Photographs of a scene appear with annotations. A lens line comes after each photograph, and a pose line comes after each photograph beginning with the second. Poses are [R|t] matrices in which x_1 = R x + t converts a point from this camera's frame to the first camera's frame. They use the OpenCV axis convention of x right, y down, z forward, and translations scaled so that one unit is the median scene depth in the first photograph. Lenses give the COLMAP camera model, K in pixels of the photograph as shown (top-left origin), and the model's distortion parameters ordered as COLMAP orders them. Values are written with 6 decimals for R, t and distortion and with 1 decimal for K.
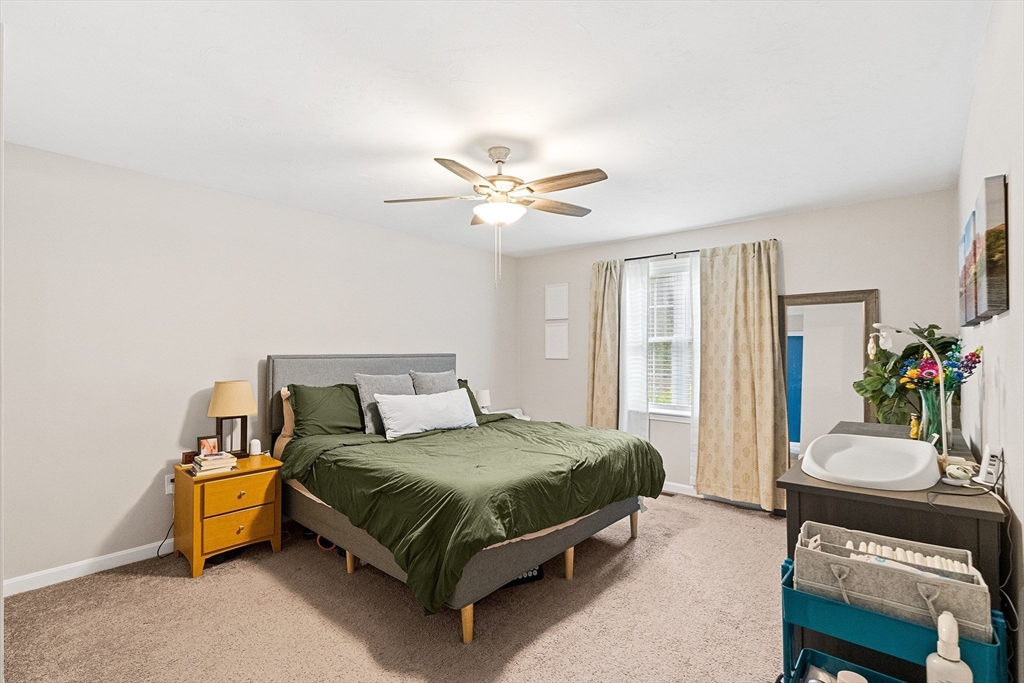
lens RADIAL K [[469.6, 0, 515.6], [0, 469.6, 342.8], [0, 0, 1]] dist [-0.006803, 0.002693]
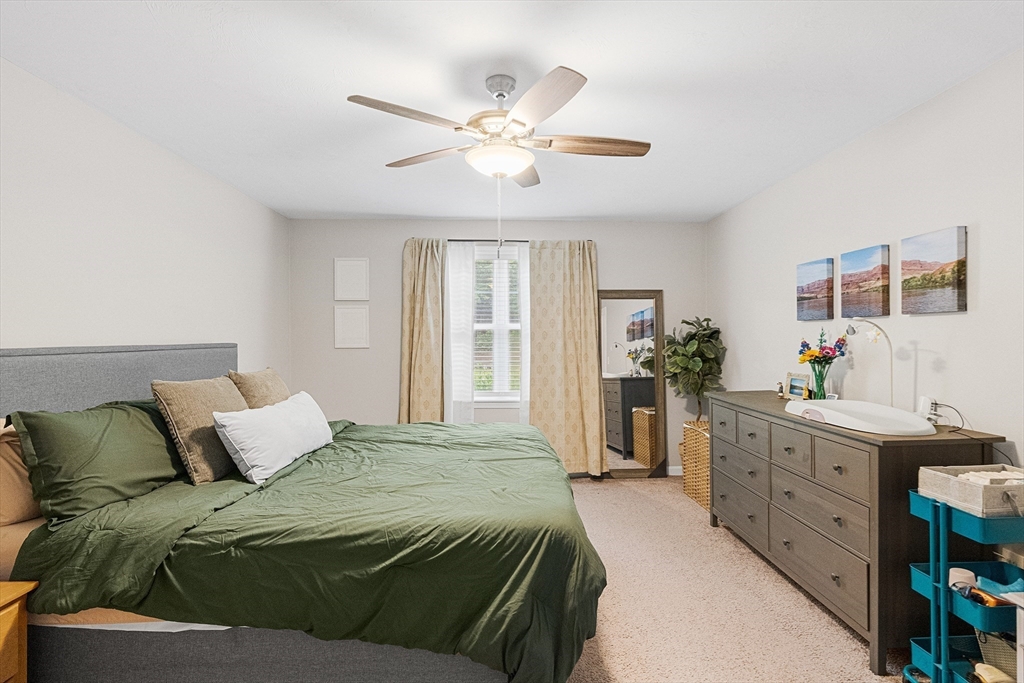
lens RADIAL K [[469.6, 0, 518.3], [0, 469.6, 340.3], [0, 0, 1]] dist [-0.006803, 0.002693]
pose [[0.733568, -0.006948, 0.679581, -0.374143], [-0.007893, 0.999793, 0.018742, 0.003654], [-0.679570, -0.019112, 0.733361, 0.278908]]
